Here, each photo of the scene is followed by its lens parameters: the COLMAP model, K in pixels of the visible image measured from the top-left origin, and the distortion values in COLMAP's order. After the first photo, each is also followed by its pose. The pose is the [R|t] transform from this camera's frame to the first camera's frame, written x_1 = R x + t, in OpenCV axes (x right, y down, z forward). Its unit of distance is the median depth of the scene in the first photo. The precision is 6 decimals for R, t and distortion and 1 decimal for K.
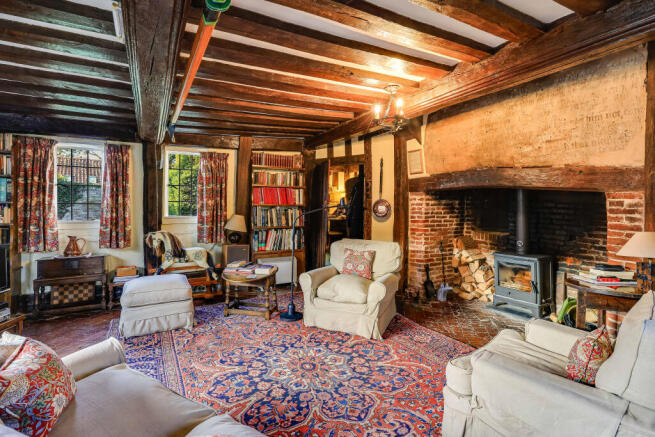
lens RADIAL K [[316.7, 0, 329.2], [0, 316.7, 200.8], [0, 0, 1]] dist [0.000120, -0.000062]
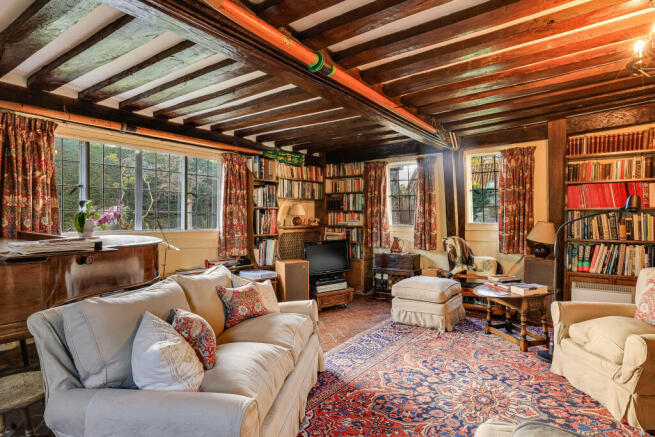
lens RADIAL K [[385.9, 0, 327.5], [0, 385.9, 218.5], [0, 0, 1]] dist [0.000512, 0.000384]
pose [[0.417262, 0.005881, -0.908767, 0.572524], [0.027247, 0.999449, 0.018979, 0.003086], [0.908377, -0.032681, 0.416872, 0.163254]]
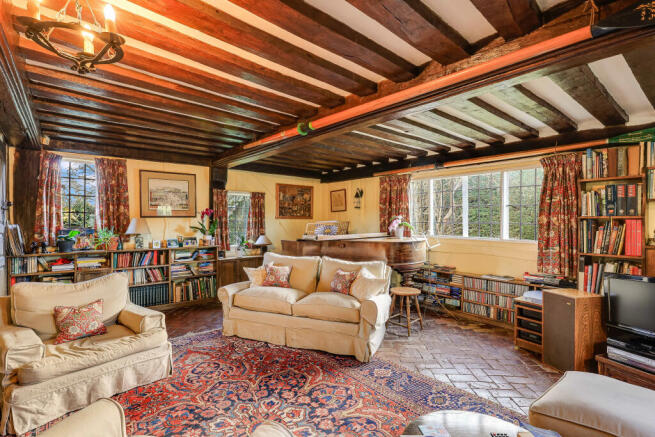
lens RADIAL K [[314.4, 0, 327.5], [0, 314.4, 218.5], [0, 0, 1]] dist [-0.001014, -0.000184]
pose [[-0.985747, -0.003554, -0.168198, -0.077697], [0.002687, 0.999317, -0.036861, 0.019510], [0.168214, -0.036787, -0.985064, 1.495862]]
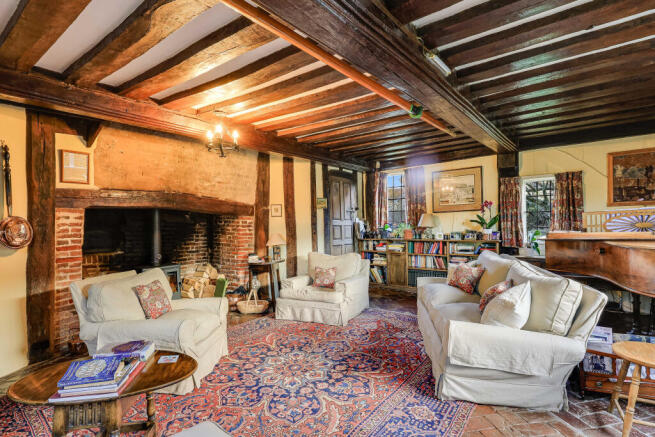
lens RADIAL K [[322.9, 0, 327.5], [0, 322.9, 218.5], [0, 0, 1]] dist [0.000936, 0.000067]
pose [[-0.376320, 0.016263, 0.926347, -0.953256], [0.002800, 0.999861, -0.016416, 0.017002], [-0.926486, -0.003584, -0.376313, 1.081559]]
